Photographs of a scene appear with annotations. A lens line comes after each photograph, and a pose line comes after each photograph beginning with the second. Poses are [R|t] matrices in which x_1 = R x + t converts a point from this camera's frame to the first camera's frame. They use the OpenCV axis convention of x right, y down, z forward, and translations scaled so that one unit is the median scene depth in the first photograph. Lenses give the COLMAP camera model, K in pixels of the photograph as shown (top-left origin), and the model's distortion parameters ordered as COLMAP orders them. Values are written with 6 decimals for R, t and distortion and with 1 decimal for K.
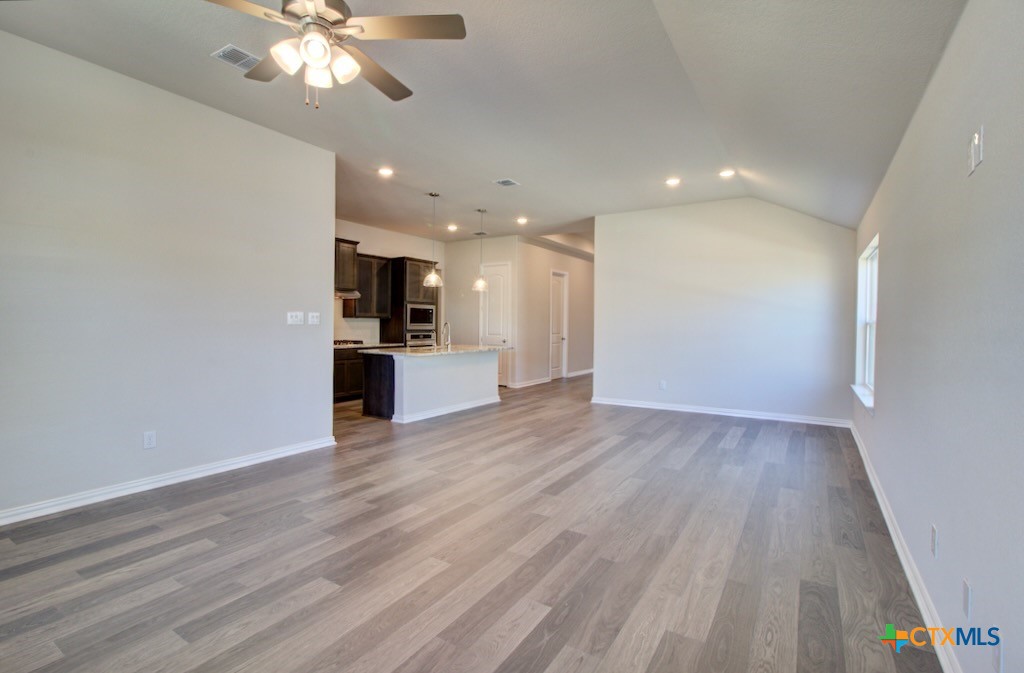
lens RADIAL K [[467.8, 0, 509.6], [0, 467.8, 327.3], [0, 0, 1]] dist [-0.001035, -0.000016]
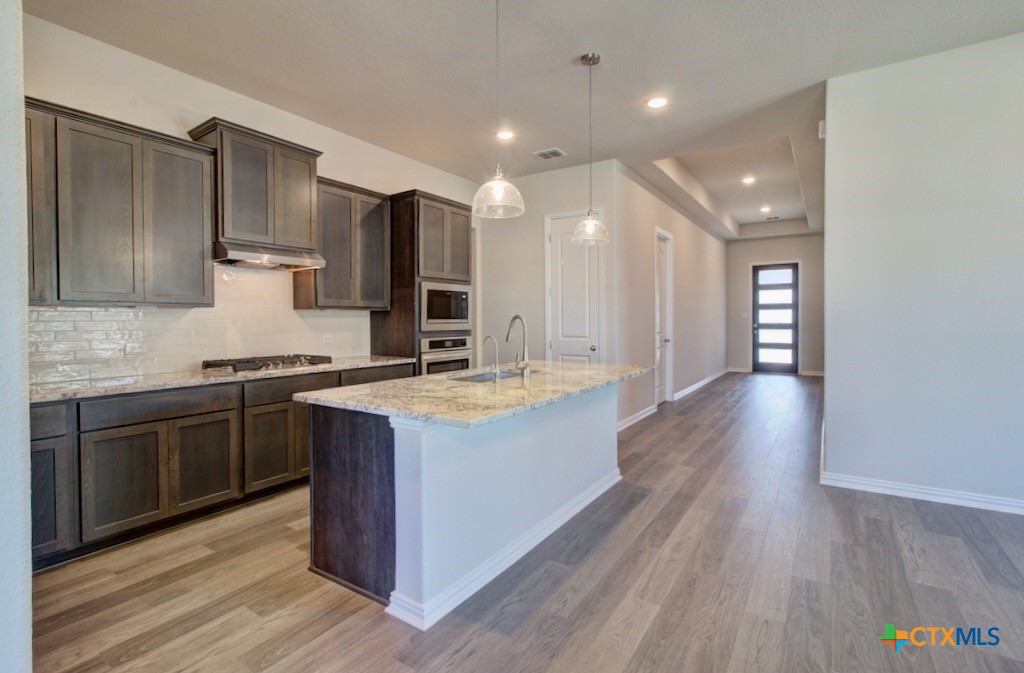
lens RADIAL K [[467.8, 0, 509.6], [0, 467.8, 327.3], [0, 0, 1]] dist [-0.001035, -0.000016]
pose [[0.999770, -0.013403, -0.016766, -0.113750], [0.013575, 0.999856, 0.010189, -0.003348], [0.016627, -0.010414, 0.999808, 0.485022]]
